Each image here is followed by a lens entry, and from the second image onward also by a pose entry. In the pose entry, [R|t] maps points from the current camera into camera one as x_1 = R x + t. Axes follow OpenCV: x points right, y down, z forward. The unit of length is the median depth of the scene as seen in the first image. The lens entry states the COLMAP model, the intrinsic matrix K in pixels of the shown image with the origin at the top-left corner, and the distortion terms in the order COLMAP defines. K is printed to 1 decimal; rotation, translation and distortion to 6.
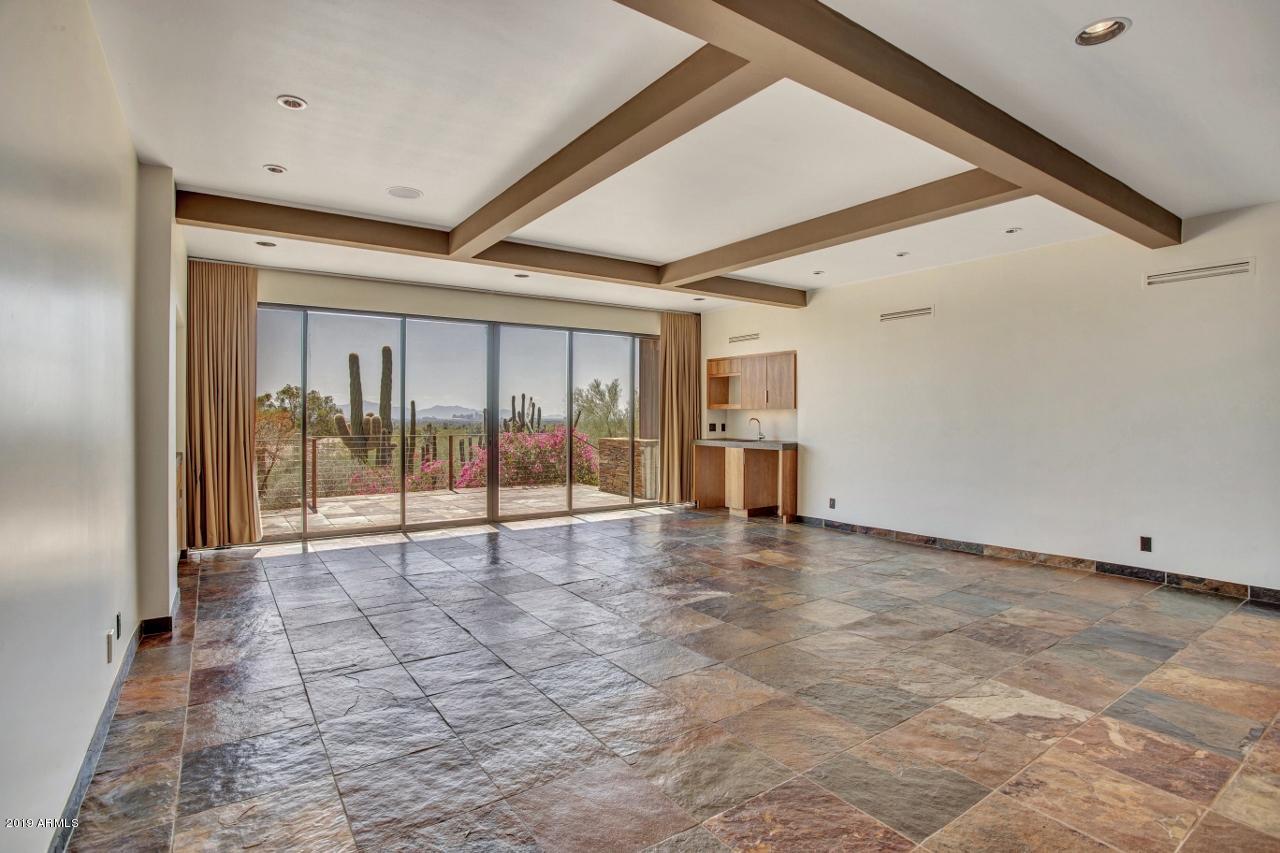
lens RADIAL K [[630.7, 0, 646.7], [0, 630.7, 414.1], [0, 0, 1]] dist [-0.011457, 0.003978]
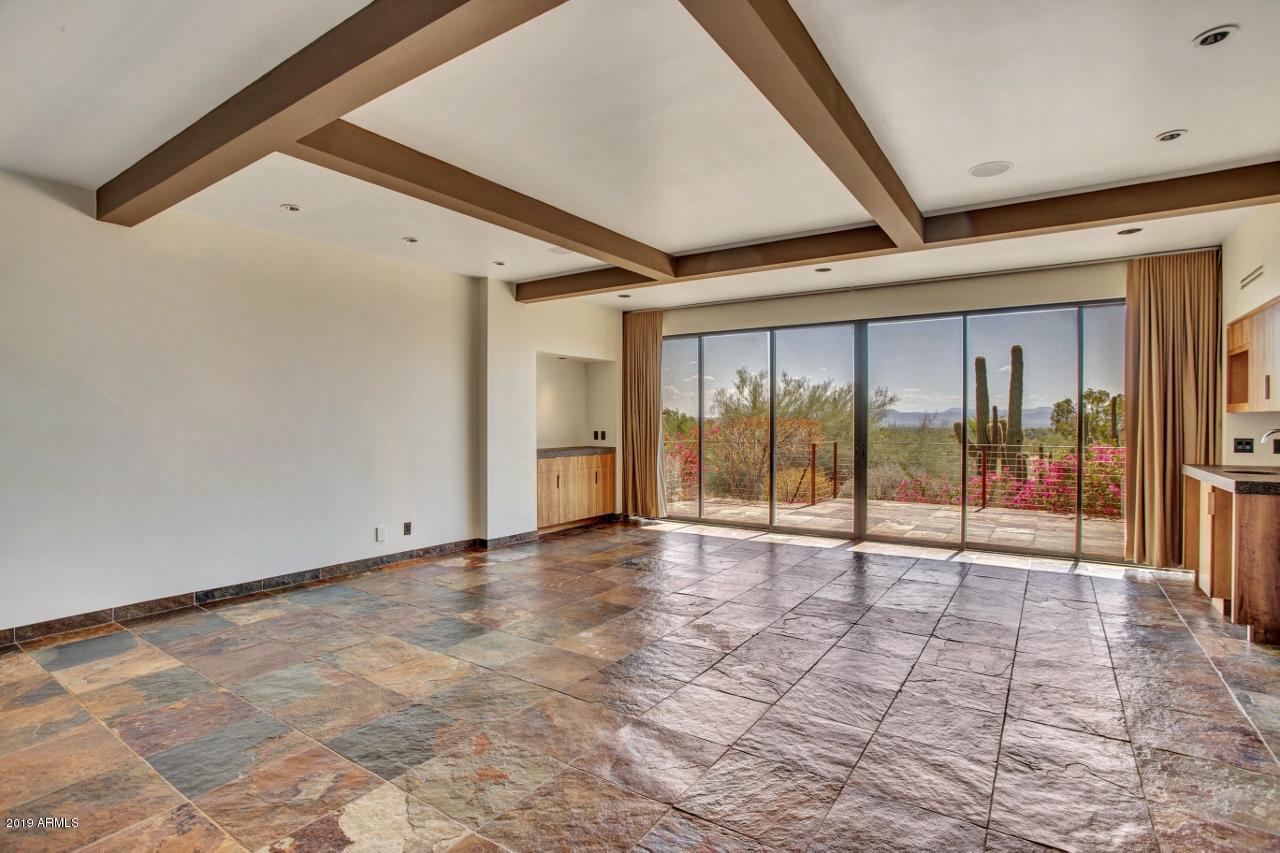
lens RADIAL K [[630.7, 0, 648.1], [0, 630.7, 434.3], [0, 0, 1]] dist [-0.011457, 0.003978]
pose [[0.394480, 0.019406, -0.918700, 0.427675], [-0.000428, 0.999781, 0.020935, -0.000486], [0.918904, -0.007865, 0.394402, 0.320946]]
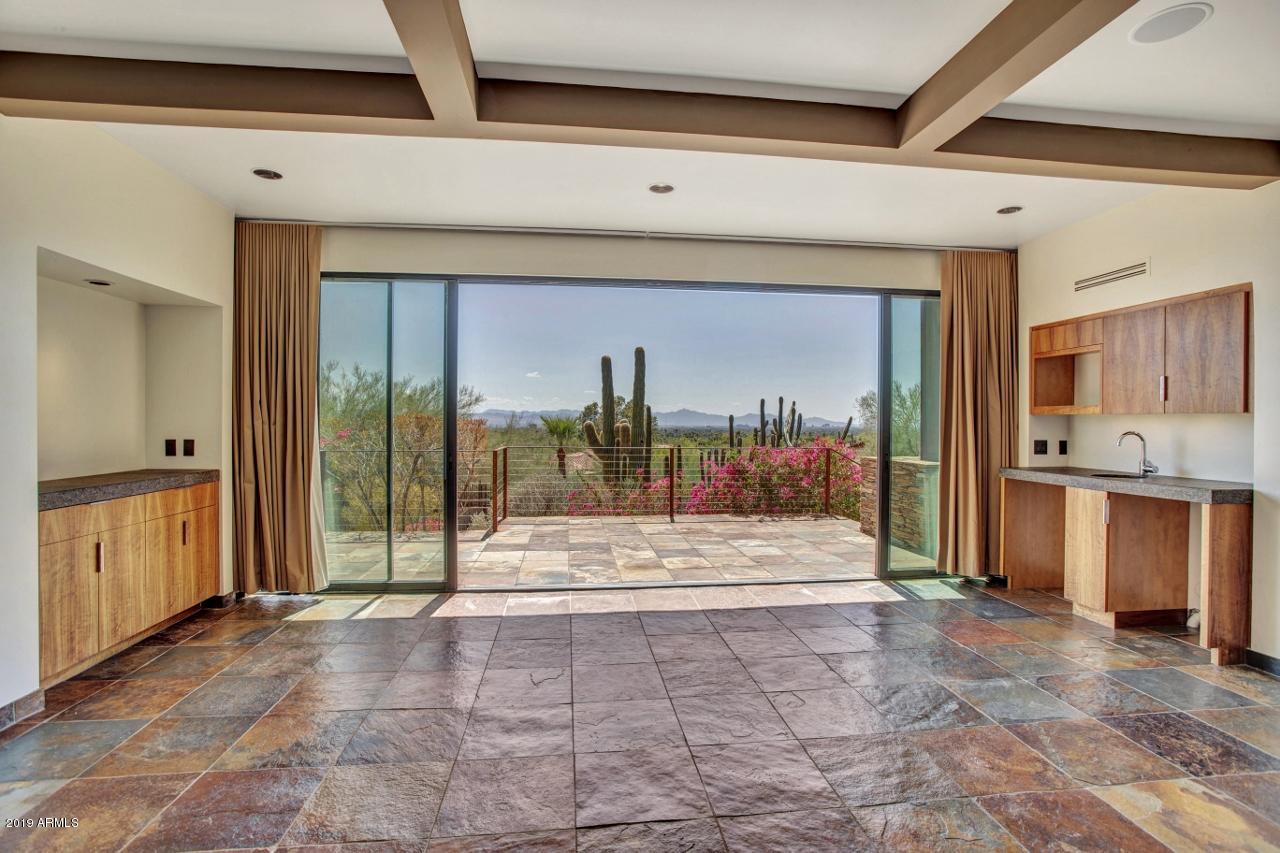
lens RADIAL K [[630.7, 0, 655.4], [0, 630.7, 425.9], [0, 0, 1]] dist [-0.011457, 0.003978]
pose [[0.890623, 0.006165, -0.454701, 0.056543], [-0.003774, 0.999974, 0.006165, -0.000027], [0.454728, -0.003774, 0.890623, 0.365637]]
